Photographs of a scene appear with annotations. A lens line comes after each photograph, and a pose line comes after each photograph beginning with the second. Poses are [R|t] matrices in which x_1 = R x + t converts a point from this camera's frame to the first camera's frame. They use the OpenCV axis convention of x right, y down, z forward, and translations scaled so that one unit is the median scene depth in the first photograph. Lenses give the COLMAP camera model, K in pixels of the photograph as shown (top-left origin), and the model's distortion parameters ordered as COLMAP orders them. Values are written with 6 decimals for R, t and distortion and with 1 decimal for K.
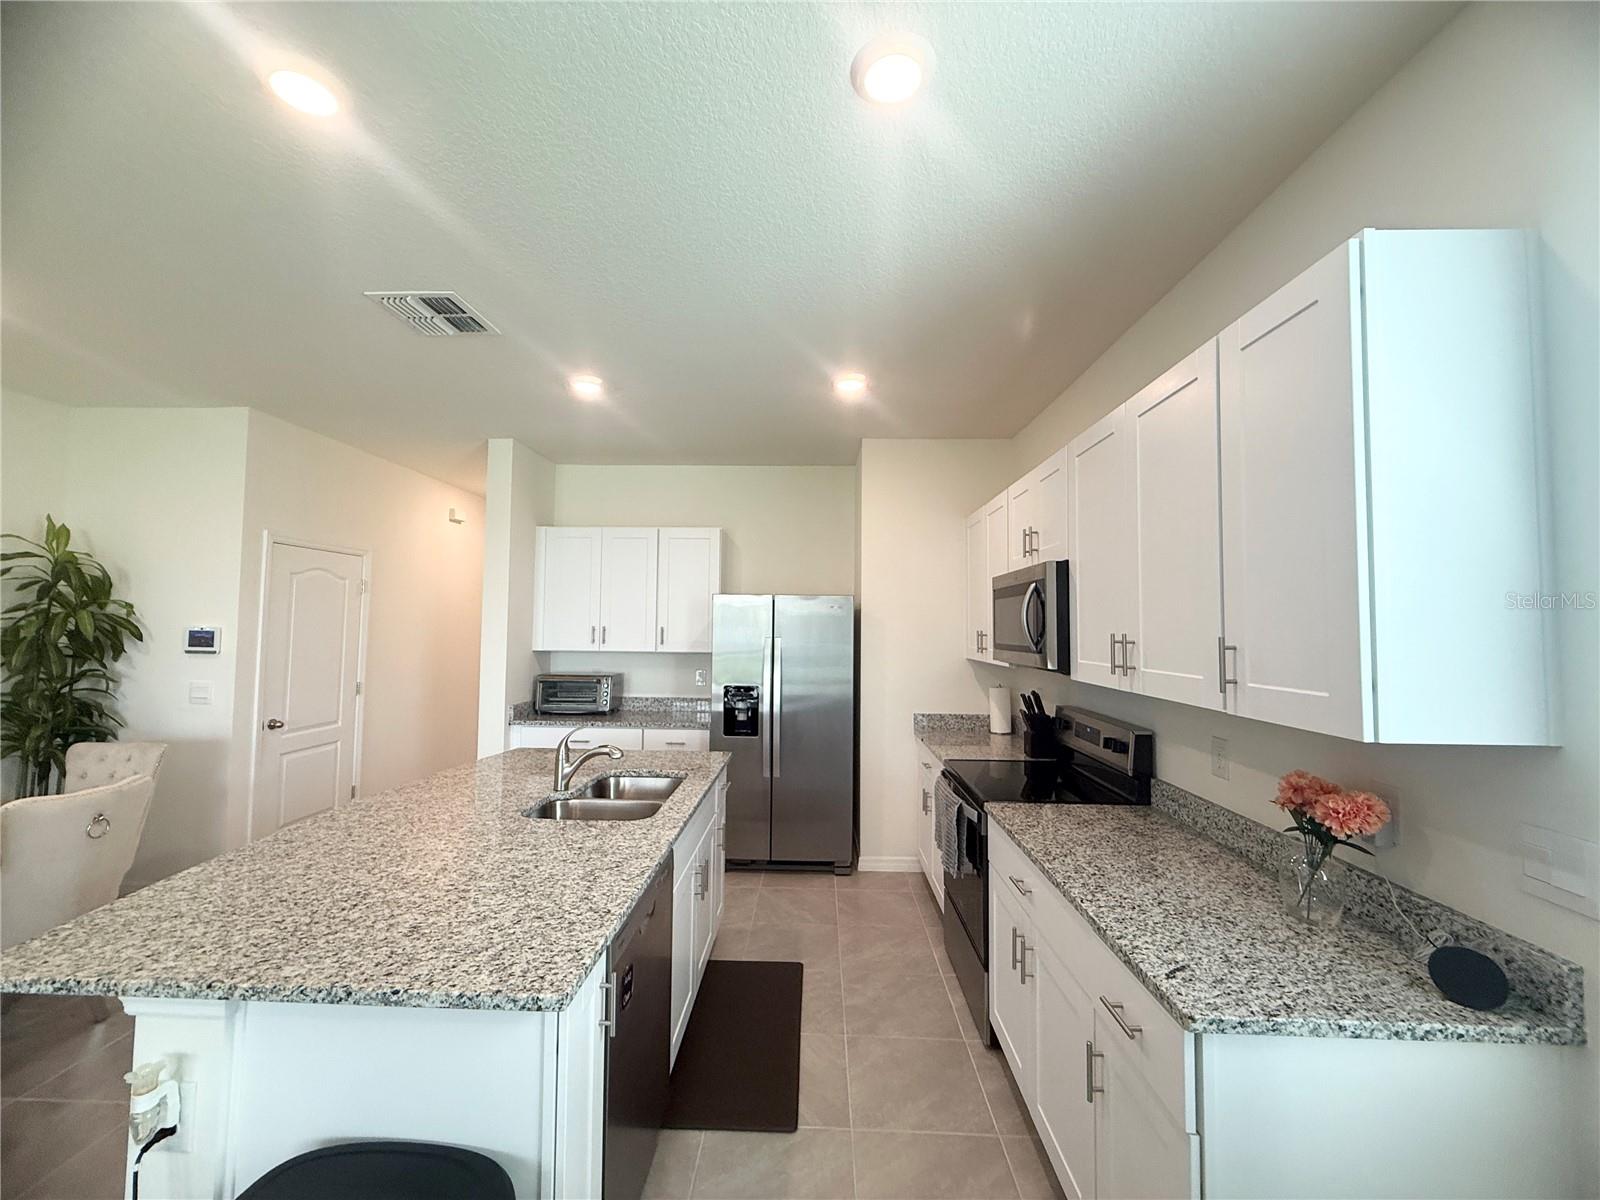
lens RADIAL K [[632.2, 0, 798.7], [0, 632.2, 596.5], [0, 0, 1]] dist [0.000111, 0.000835]
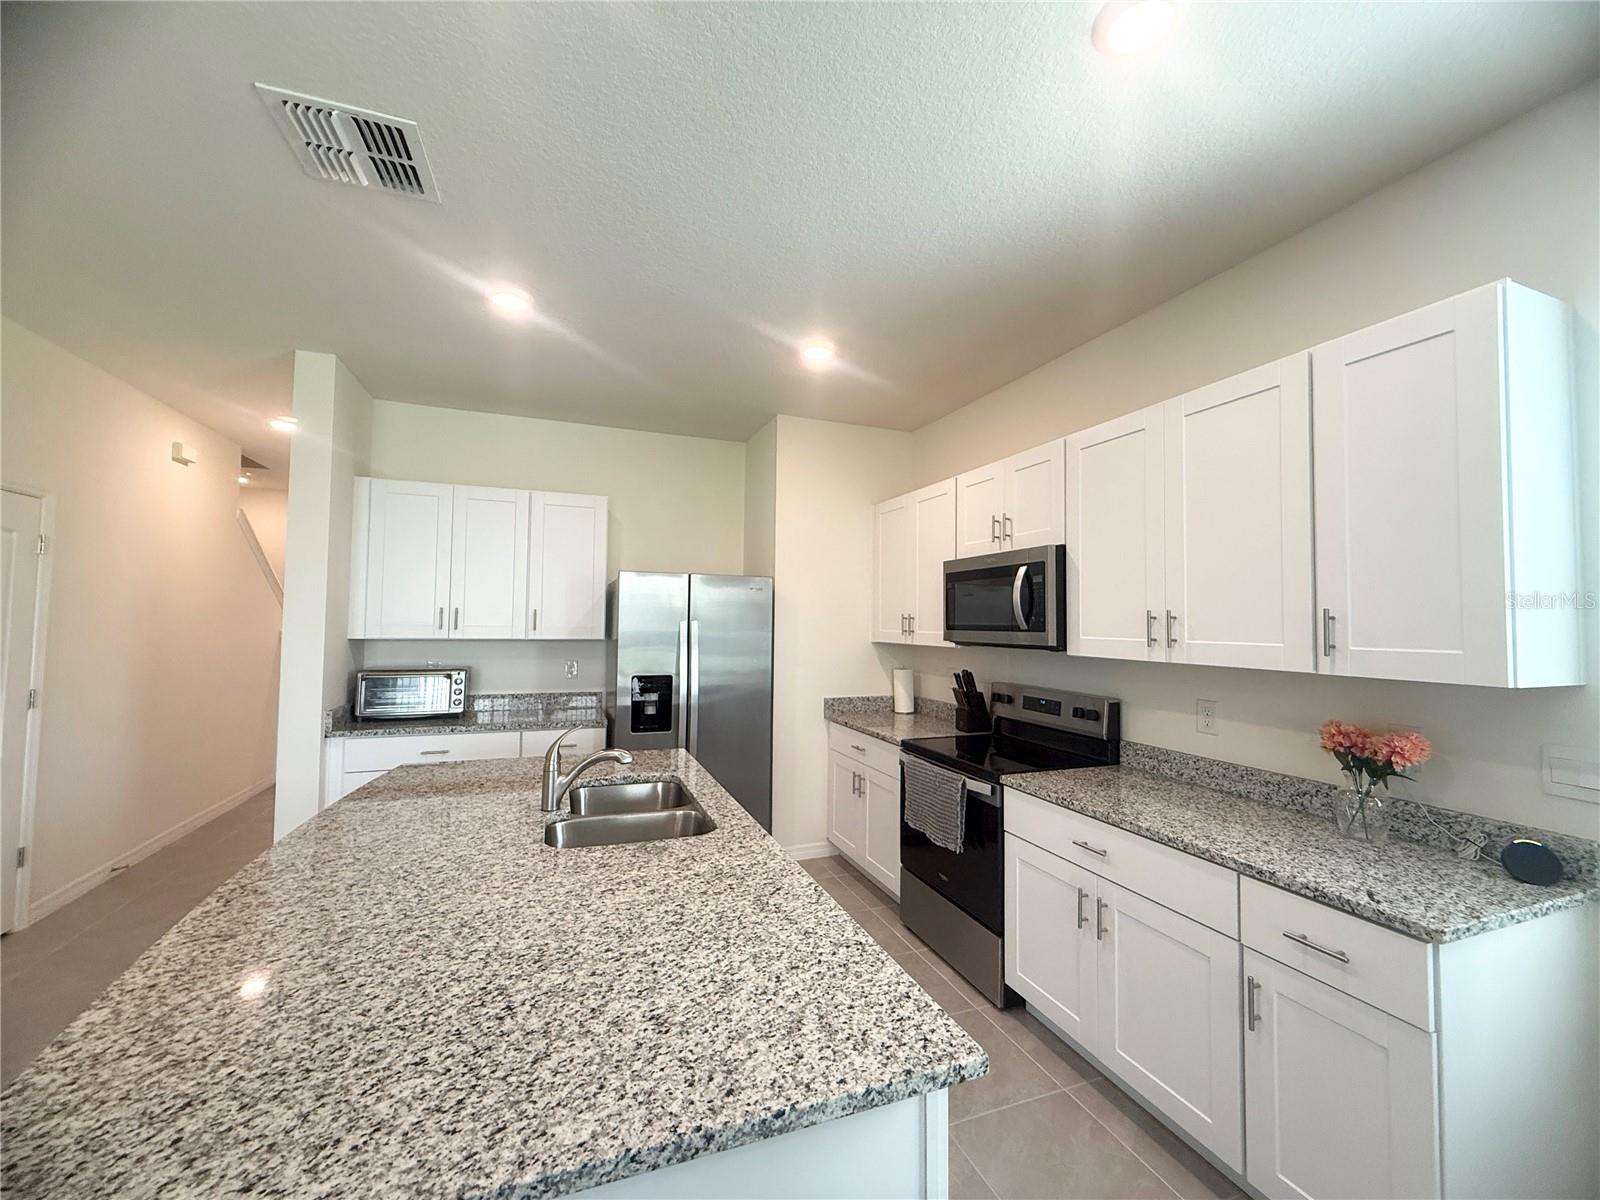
lens RADIAL K [[632.2, 0, 794.7], [0, 632.2, 596.0], [0, 0, 1]] dist [0.000111, 0.000835]
pose [[0.923994, 0.017209, 0.382018, -0.487280], [-0.021608, 0.999740, 0.007228, 0.038108], [-0.381795, -0.014934, 0.924126, 0.208827]]
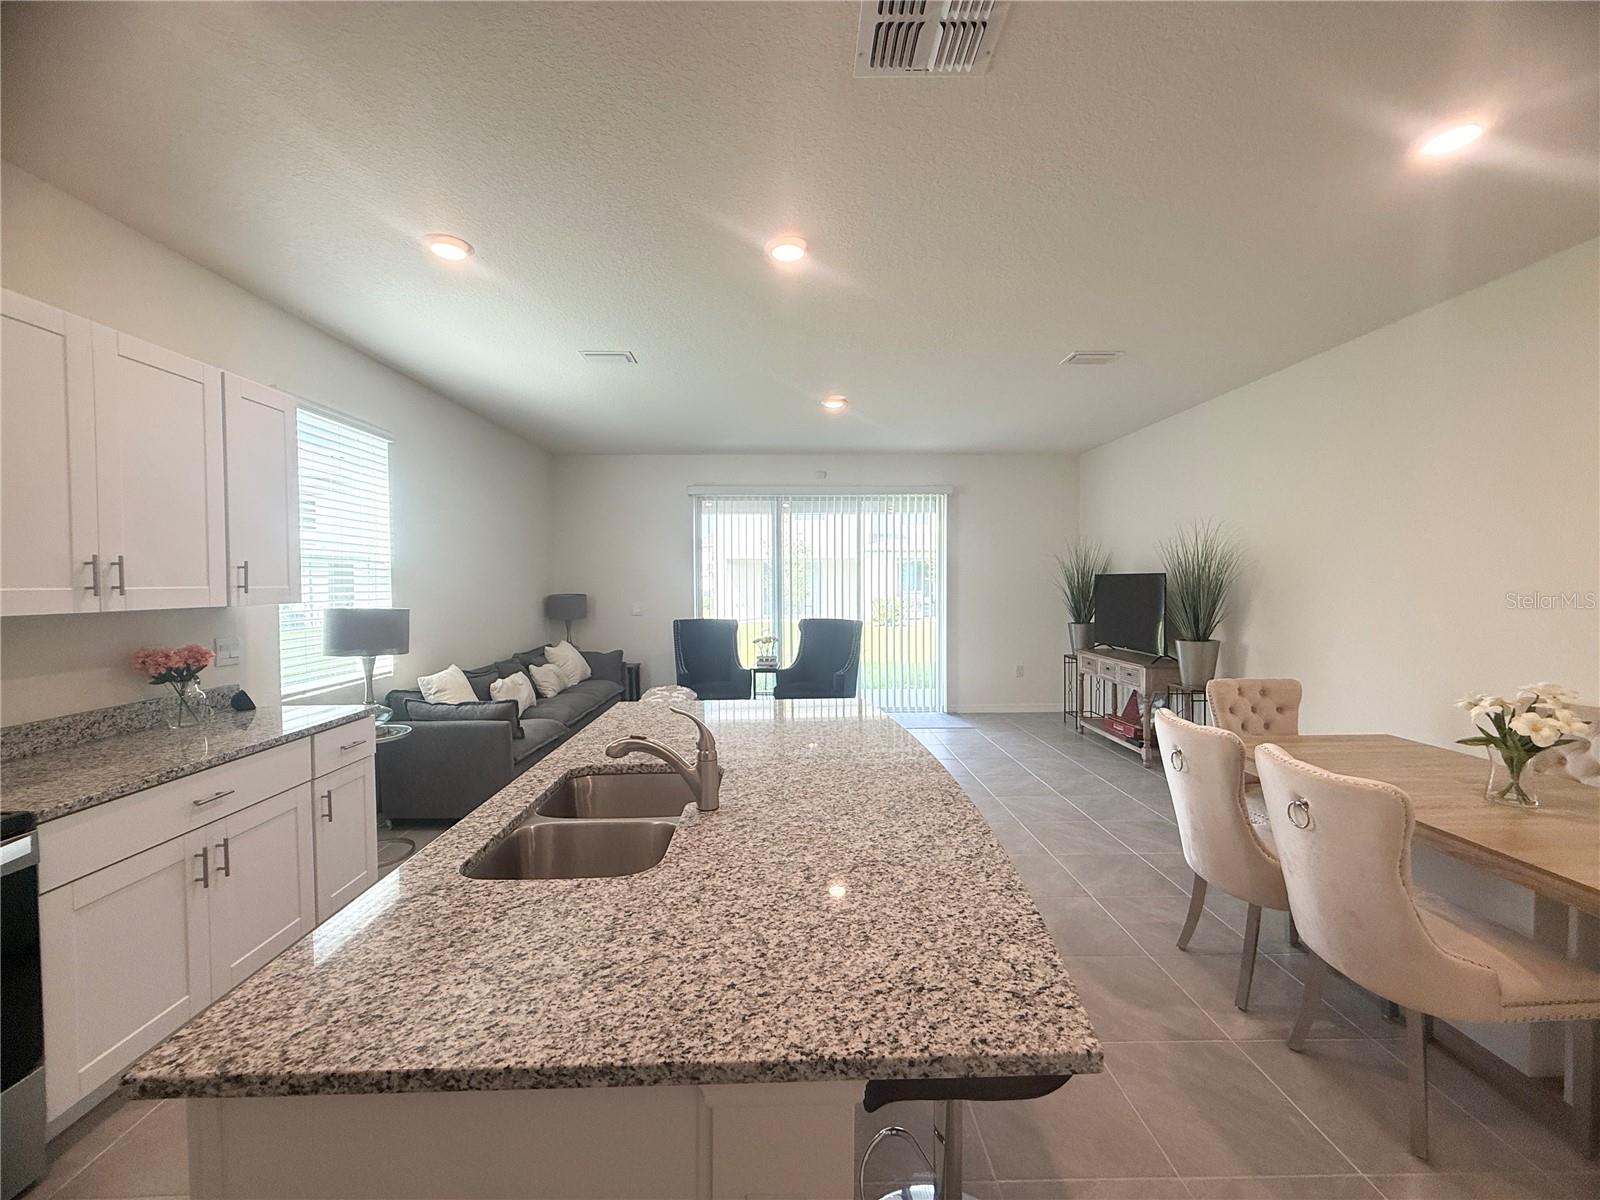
lens RADIAL K [[632.2, 0, 792.2], [0, 632.2, 594.2], [0, 0, 1]] dist [0.000111, 0.000835]
pose [[-0.998754, -0.004313, -0.049715, -0.519175], [-0.003295, 0.999783, -0.020547, 0.133043], [0.049793, -0.020357, -0.998552, 1.980921]]
